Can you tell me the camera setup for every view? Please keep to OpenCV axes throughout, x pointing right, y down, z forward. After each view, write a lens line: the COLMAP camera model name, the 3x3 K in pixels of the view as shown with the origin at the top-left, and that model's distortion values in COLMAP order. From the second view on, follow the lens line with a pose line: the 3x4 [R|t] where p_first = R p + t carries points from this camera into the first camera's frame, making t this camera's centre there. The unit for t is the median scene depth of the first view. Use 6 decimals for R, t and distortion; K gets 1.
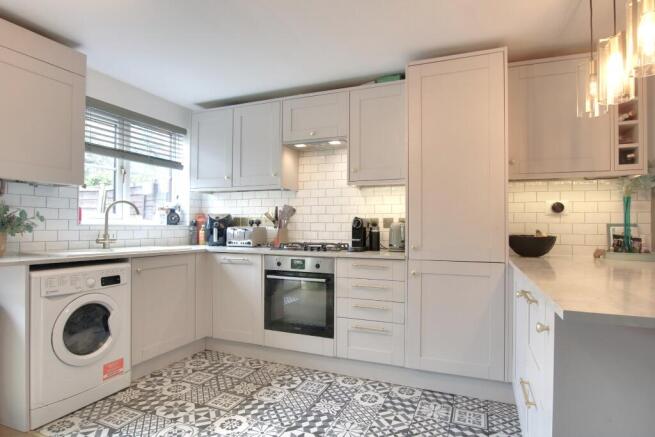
lens RADIAL K [[376.5, 0, 327.5], [0, 376.5, 218.5], [0, 0, 1]] dist [-0.001021, -0.000155]
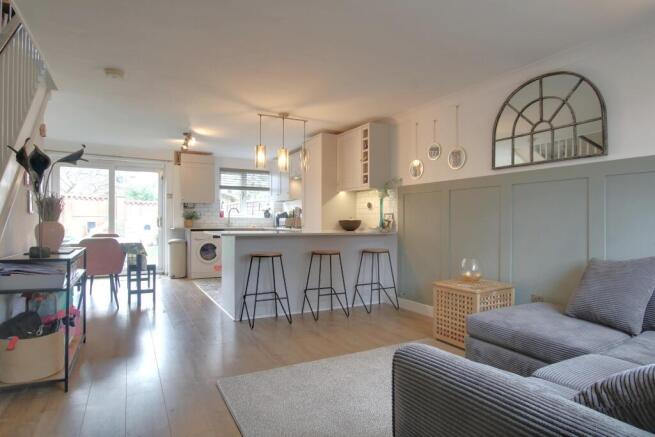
lens RADIAL K [[376.5, 0, 327.5], [0, 376.5, 218.5], [0, 0, 1]] dist [-0.001021, -0.000155]
pose [[0.762737, -0.009241, -0.646642, 1.587374], [0.016316, 0.999855, 0.004956, 0.022308], [0.646503, -0.014331, 0.762777, -0.524160]]
